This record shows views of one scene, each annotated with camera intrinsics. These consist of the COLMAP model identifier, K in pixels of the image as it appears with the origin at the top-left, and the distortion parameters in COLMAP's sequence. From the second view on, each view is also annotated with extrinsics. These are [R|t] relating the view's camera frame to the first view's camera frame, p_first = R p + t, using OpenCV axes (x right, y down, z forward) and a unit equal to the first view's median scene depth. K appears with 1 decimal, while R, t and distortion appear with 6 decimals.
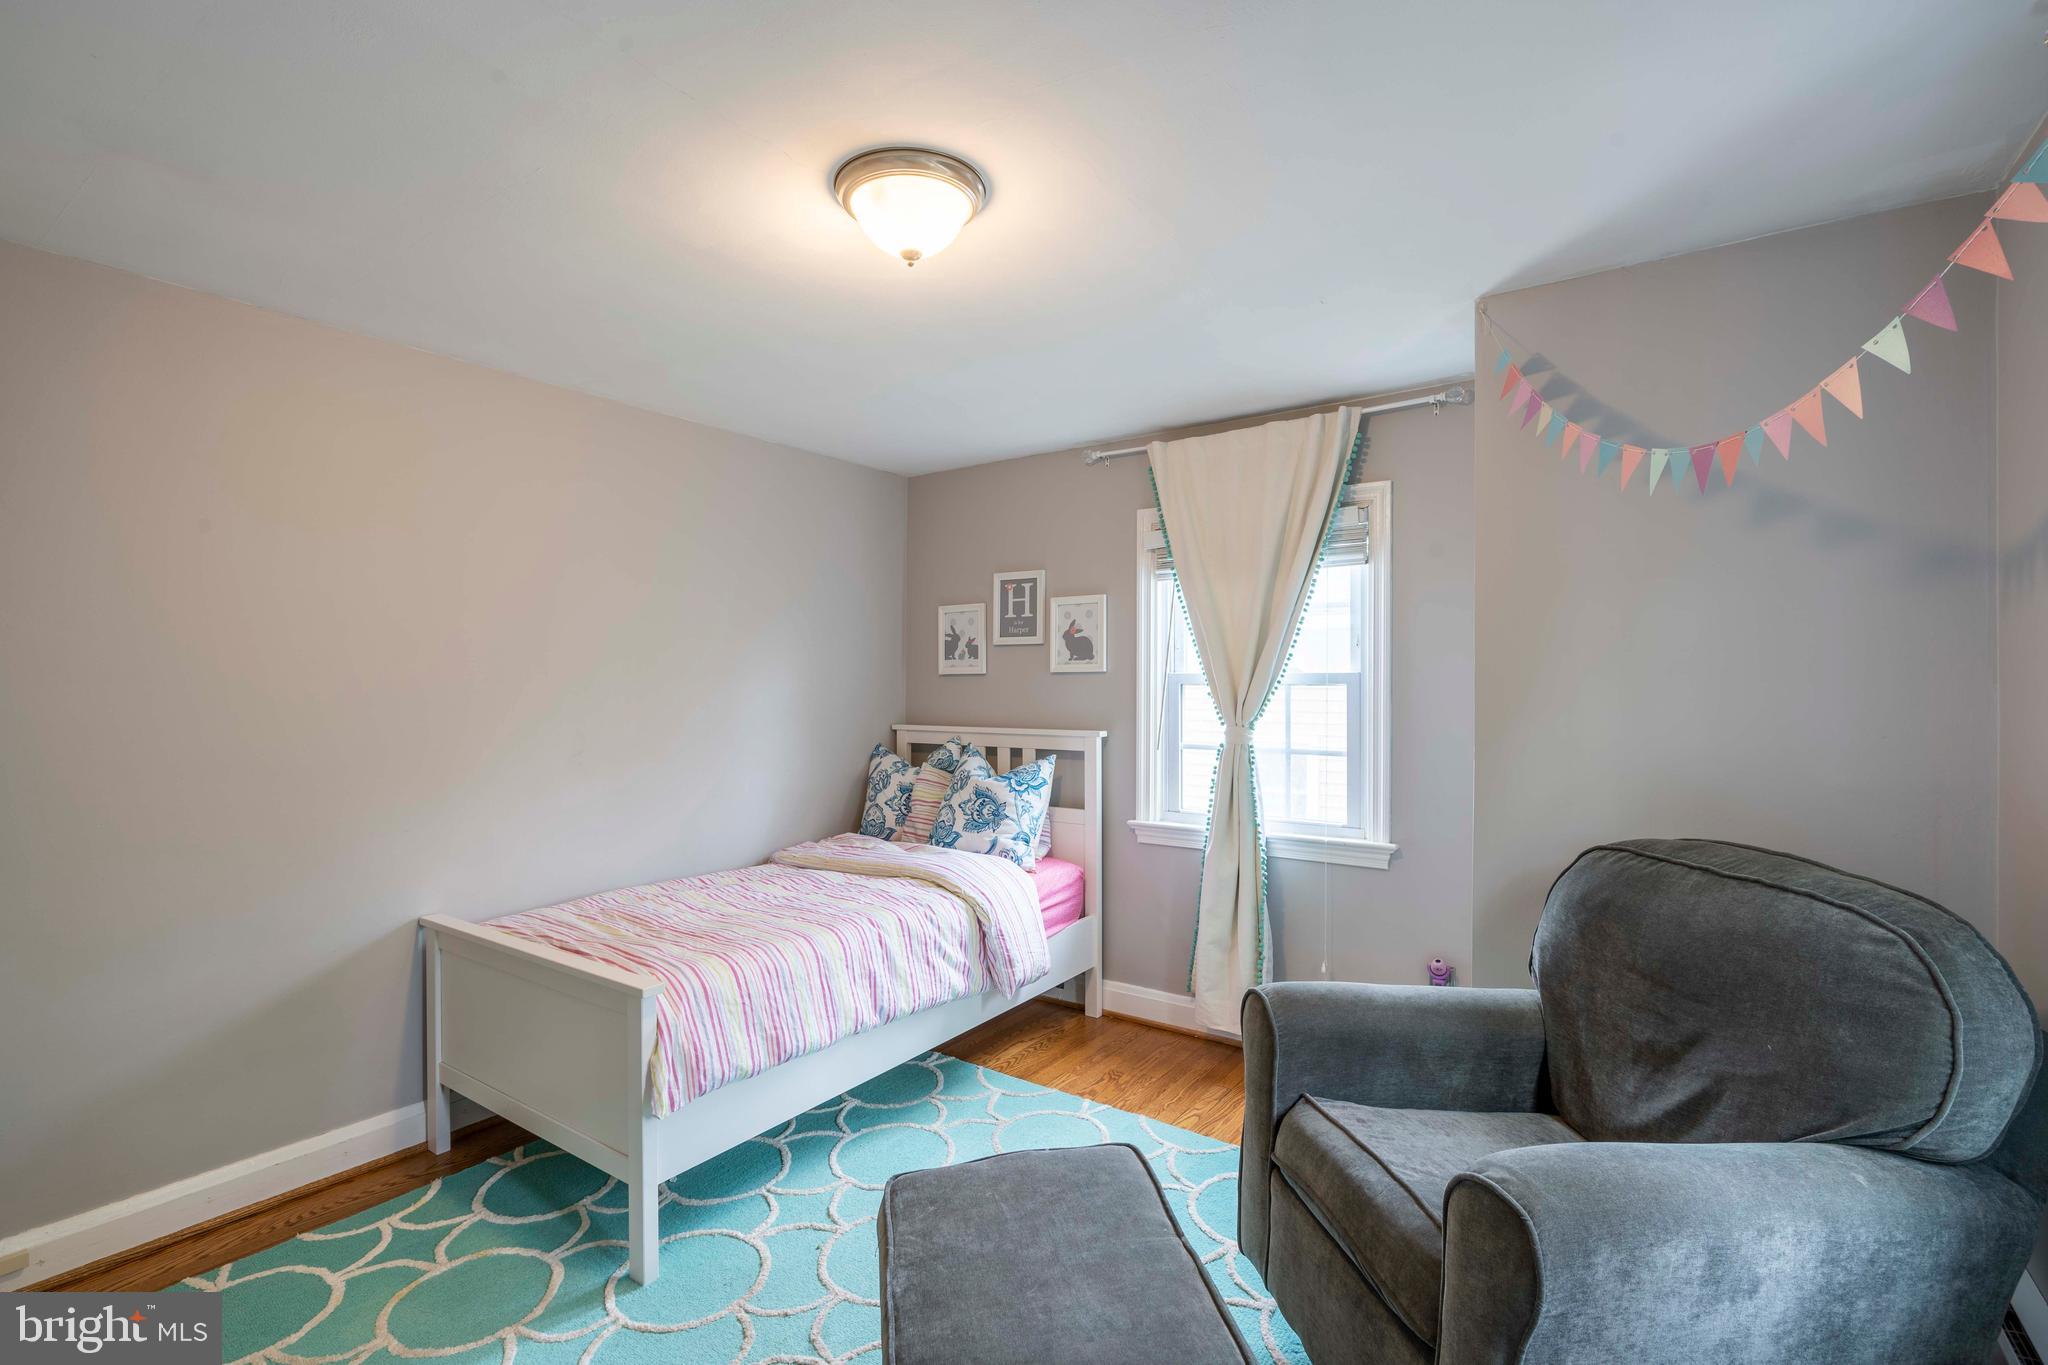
lens RADIAL K [[928.2, 0, 1027.2], [0, 928.2, 680.6], [0, 0, 1]] dist [-0.005054, 0.001266]
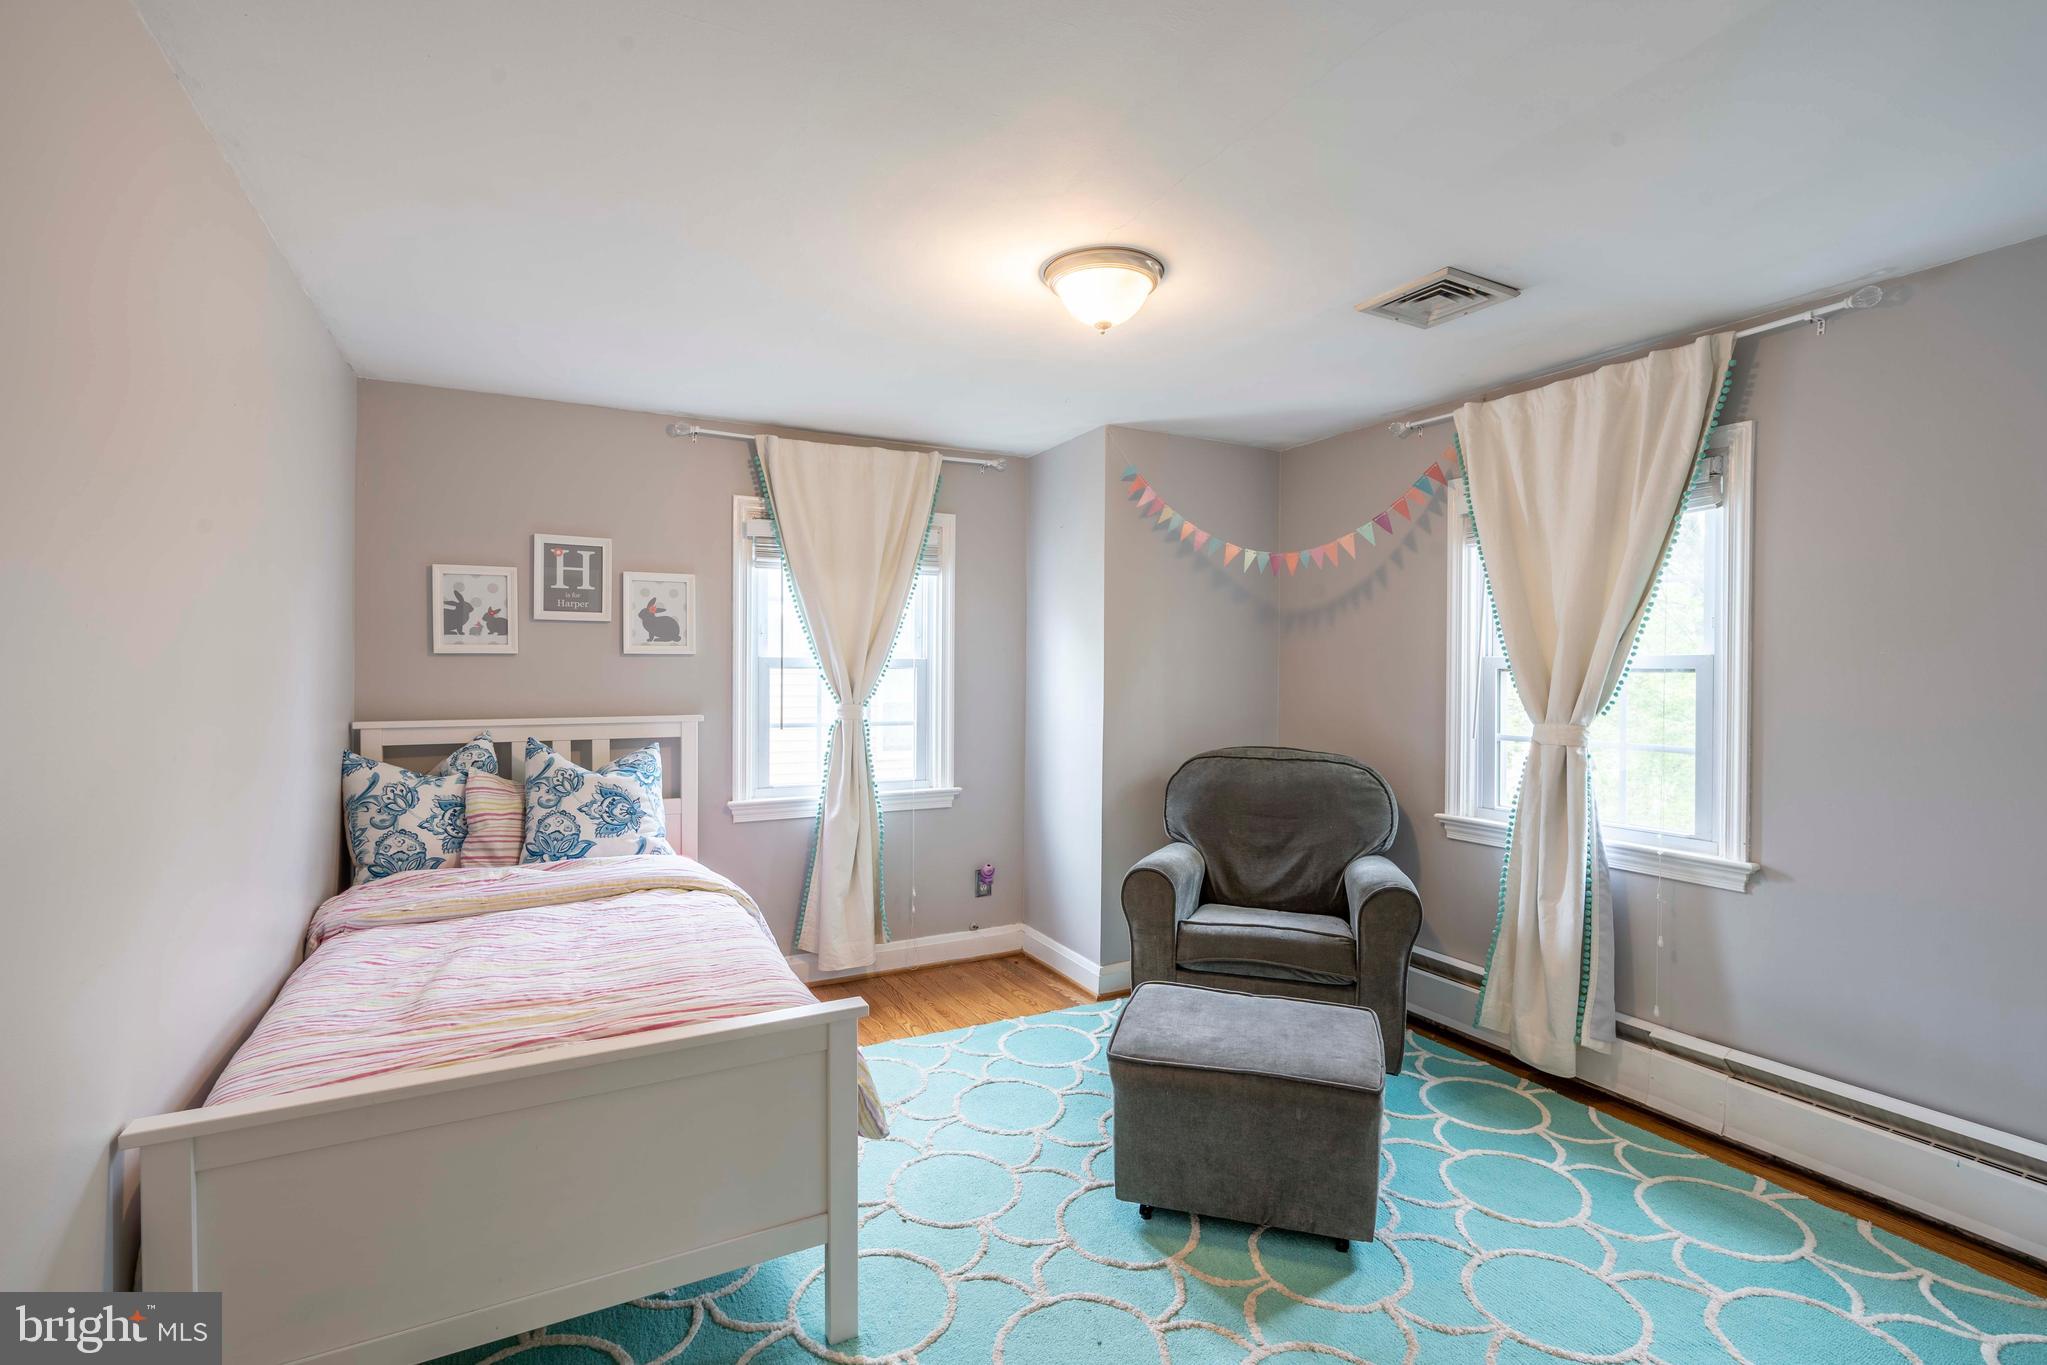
lens RADIAL K [[927.7, 0, 1026.7], [0, 927.7, 680.6], [0, 0, 1]] dist [-0.005054, 0.001266]
pose [[0.458067, -0.009517, 0.888866, -0.624677], [-0.006614, 0.999879, 0.014114, 0.002009], [-0.888893, -0.012344, 0.457949, 0.246841]]
